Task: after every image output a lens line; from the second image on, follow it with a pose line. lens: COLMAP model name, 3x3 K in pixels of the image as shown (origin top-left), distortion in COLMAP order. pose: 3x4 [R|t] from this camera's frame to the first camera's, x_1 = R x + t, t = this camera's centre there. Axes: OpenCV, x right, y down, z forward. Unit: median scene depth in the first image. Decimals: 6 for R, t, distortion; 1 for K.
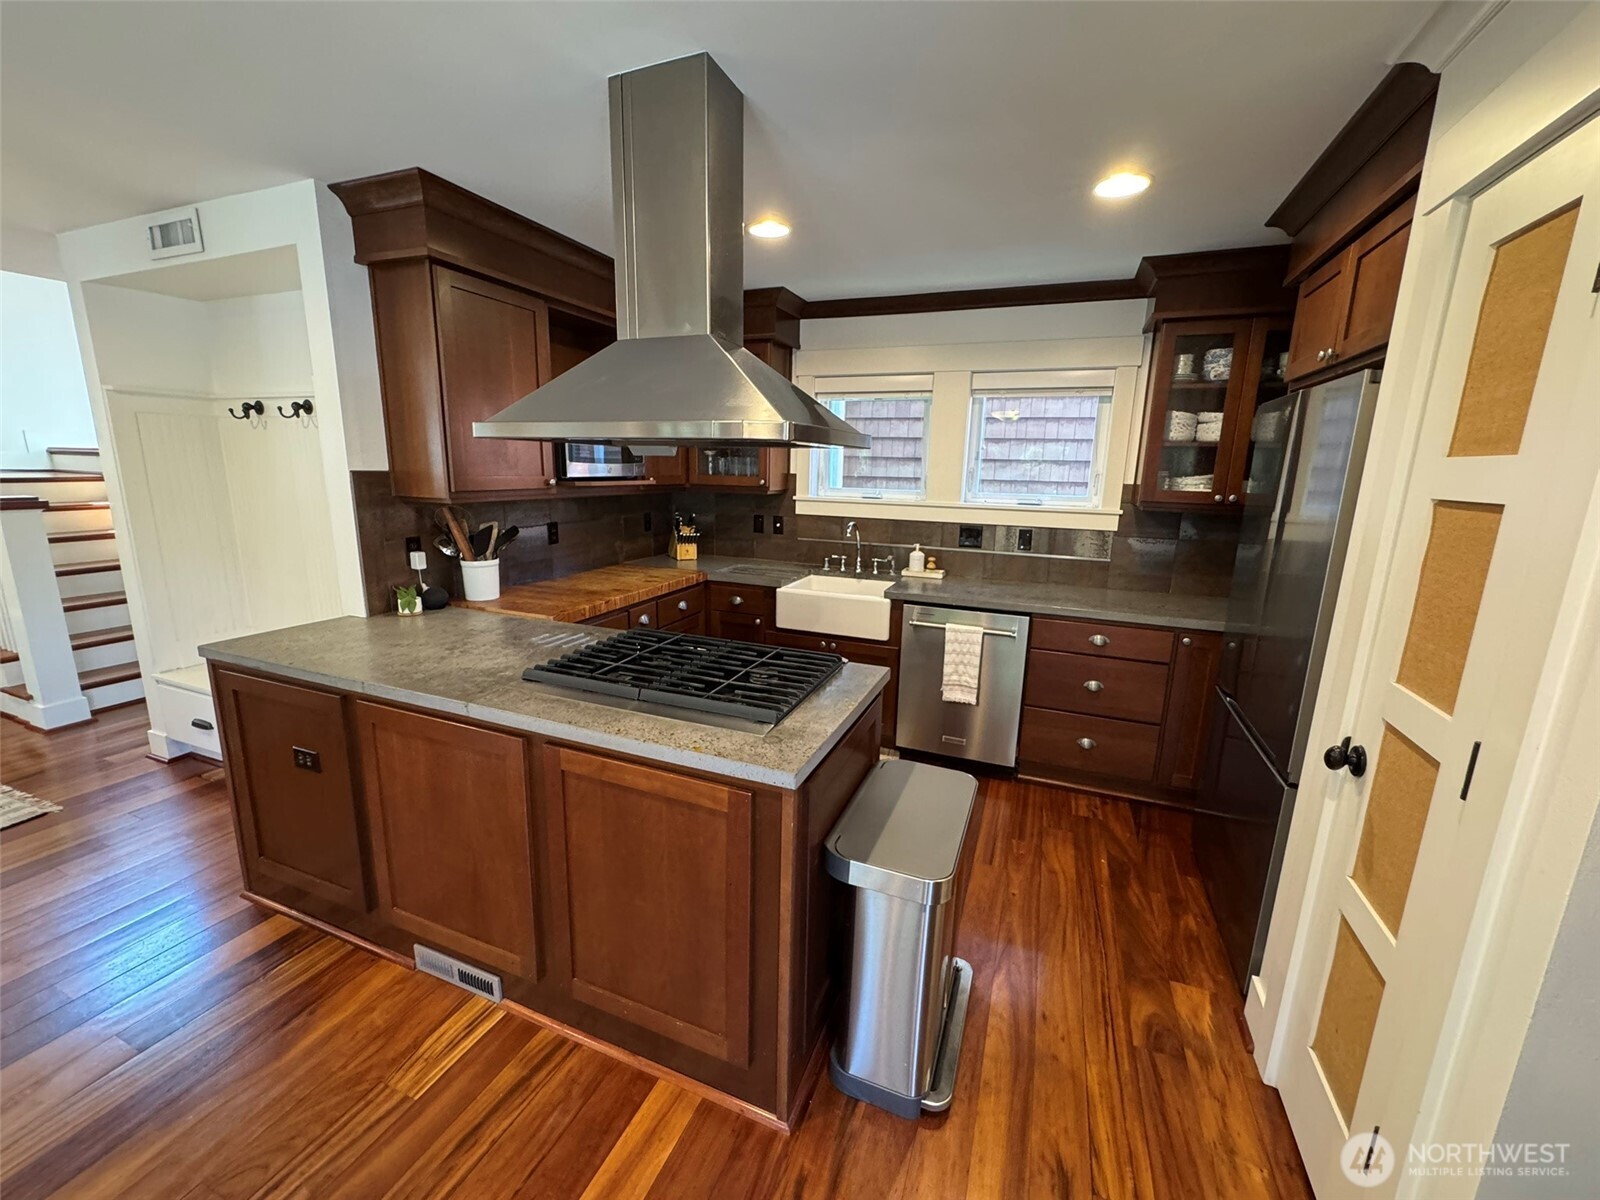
lens RADIAL K [[640.5, 0, 797.9], [0, 640.5, 602.6], [0, 0, 1]] dist [-0.003655, 0.000586]
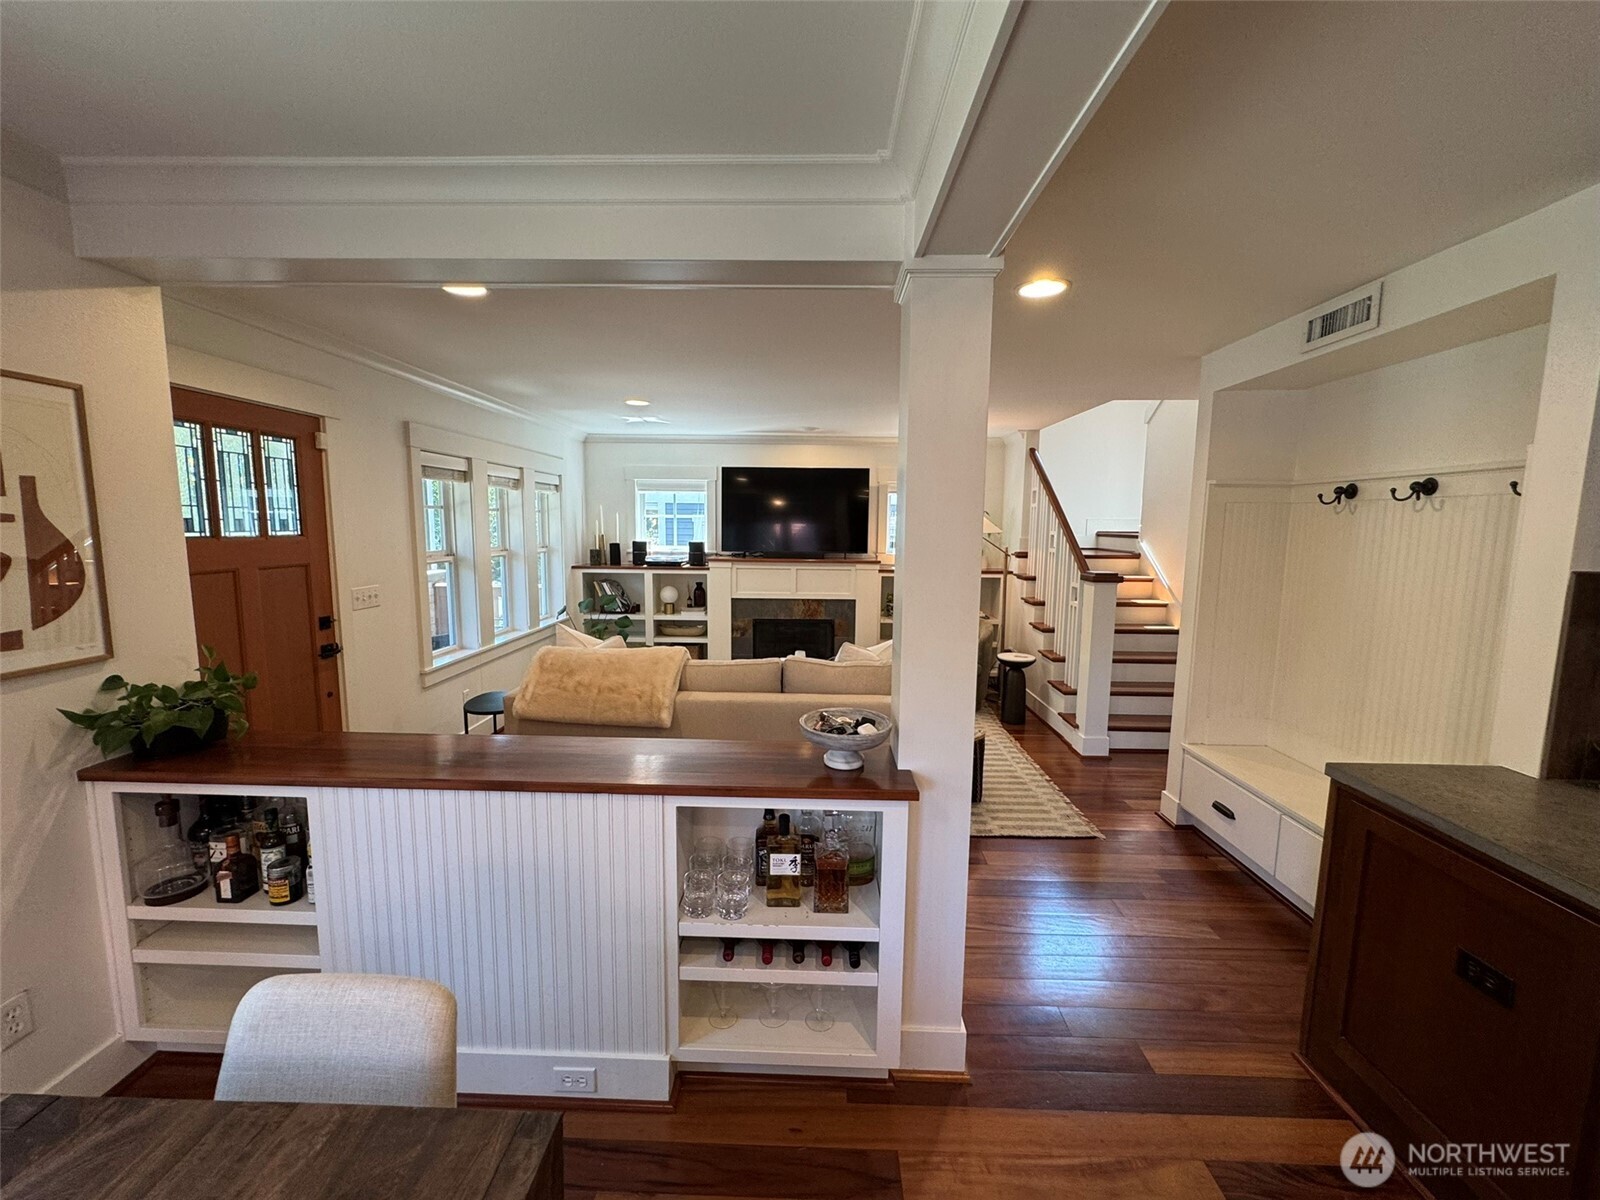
lens RADIAL K [[640.5, 0, 802.5], [0, 640.5, 599.2], [0, 0, 1]] dist [-0.003655, 0.000586]
pose [[0.350760, 0.091854, -0.931950, -0.269548], [-0.204763, 0.978620, 0.019387, -0.014202], [0.913805, 0.184029, 0.362069, -0.012208]]
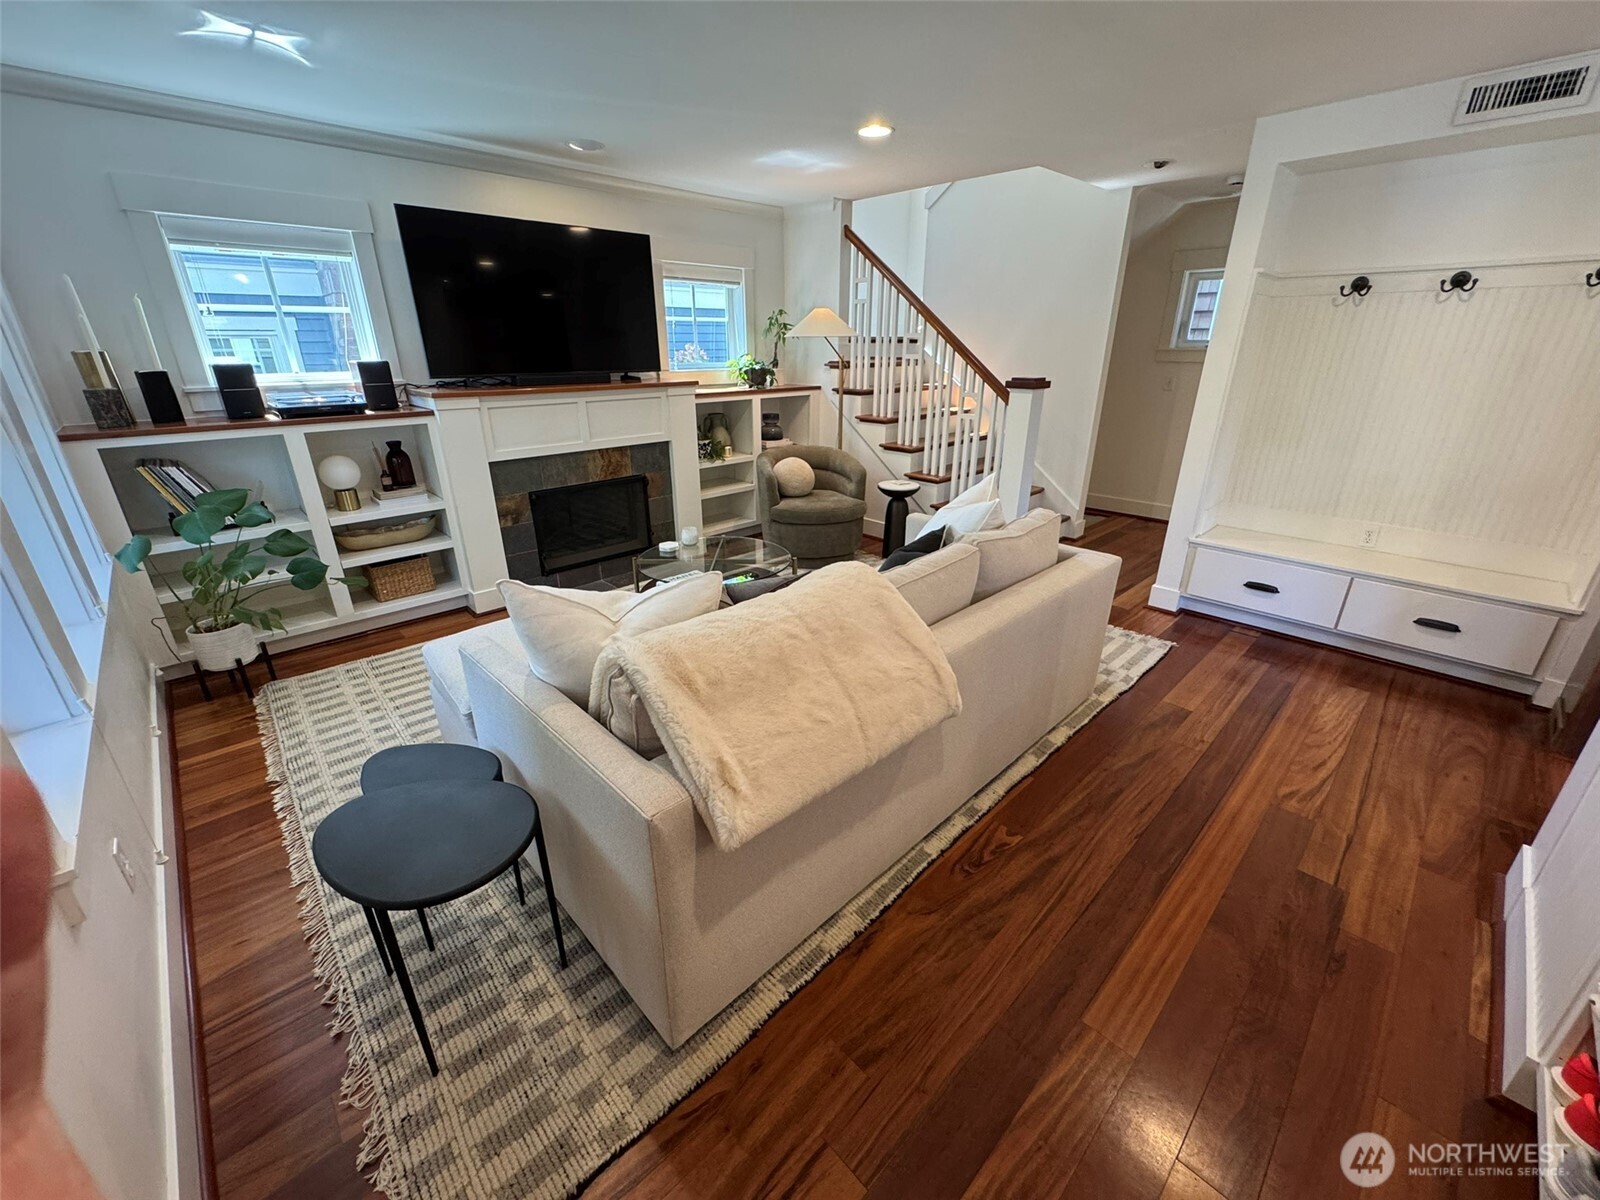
lens RADIAL K [[640.5, 0, 797.8], [0, 640.5, 601.0], [0, 0, 1]] dist [-0.003655, 0.000586]
pose [[0.912072, 0.133775, -0.387594, -1.253948], [-0.069180, 0.981936, 0.176116, 0.073467], [0.404153, -0.133816, 0.904850, -0.355562]]
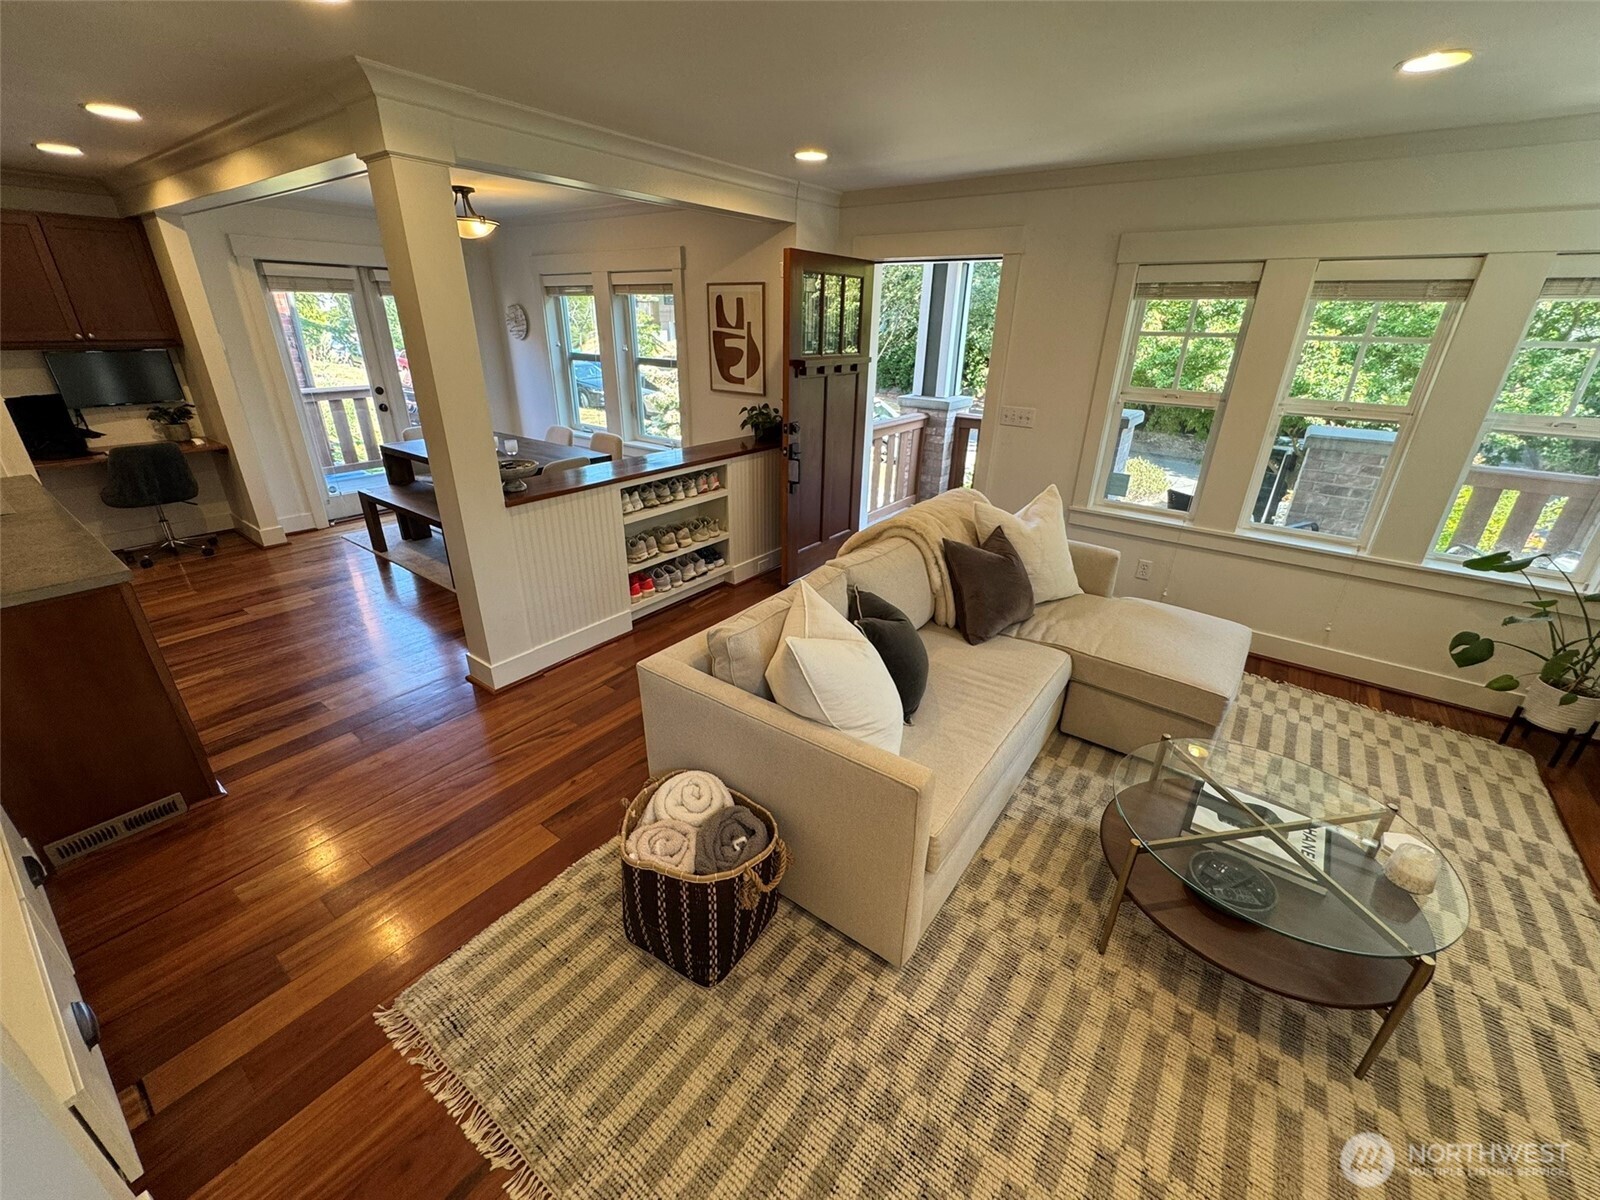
lens RADIAL K [[640.5, 0, 802.7], [0, 640.5, 602.1], [0, 0, 1]] dist [-0.003655, 0.000586]
pose [[-0.967129, -0.138180, 0.213467, -1.512843], [0.014694, 0.807702, 0.589408, -0.320722], [-0.253862, 0.573170, -0.779121, 1.076544]]
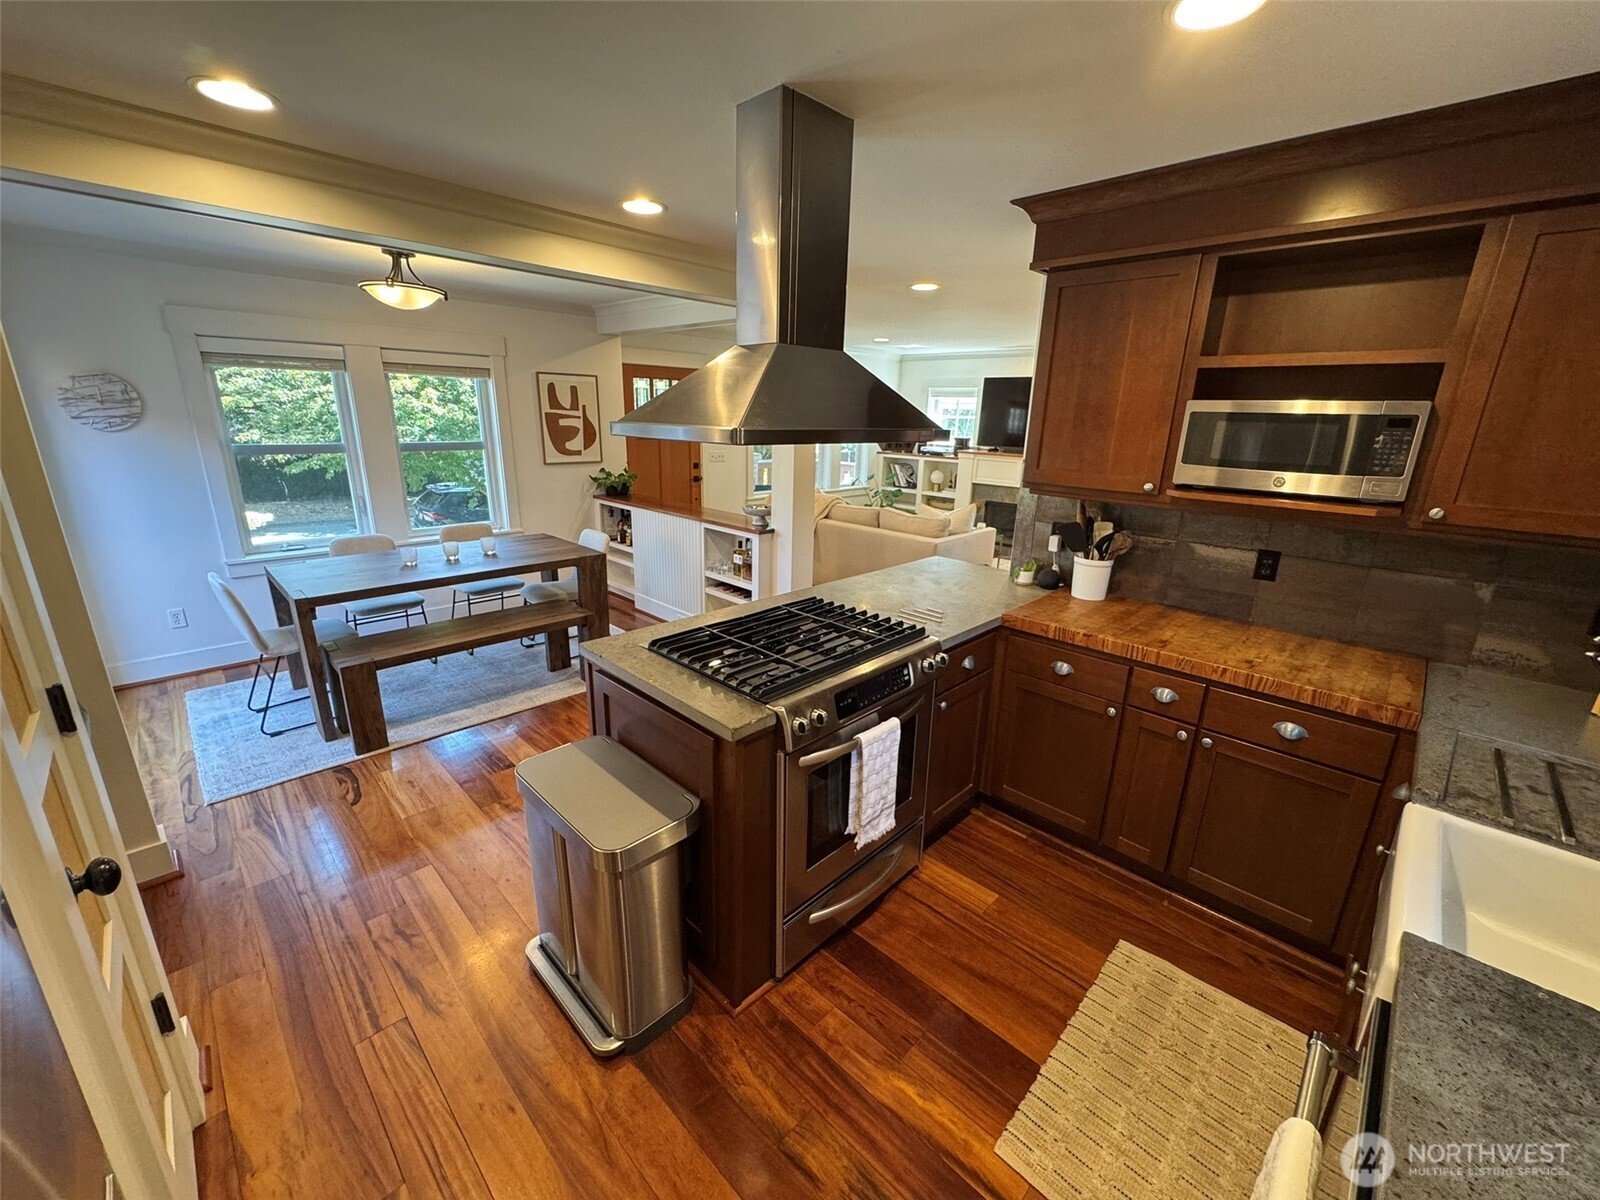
lens RADIAL K [[640.5, 0, 800.9], [0, 640.5, 600.6], [0, 0, 1]] dist [-0.003655, 0.000586]
pose [[-0.386138, 0.231597, -0.892894, 0.525405], [-0.229676, 0.913346, 0.336226, -0.217725], [0.893390, 0.334906, -0.299486, 0.858978]]
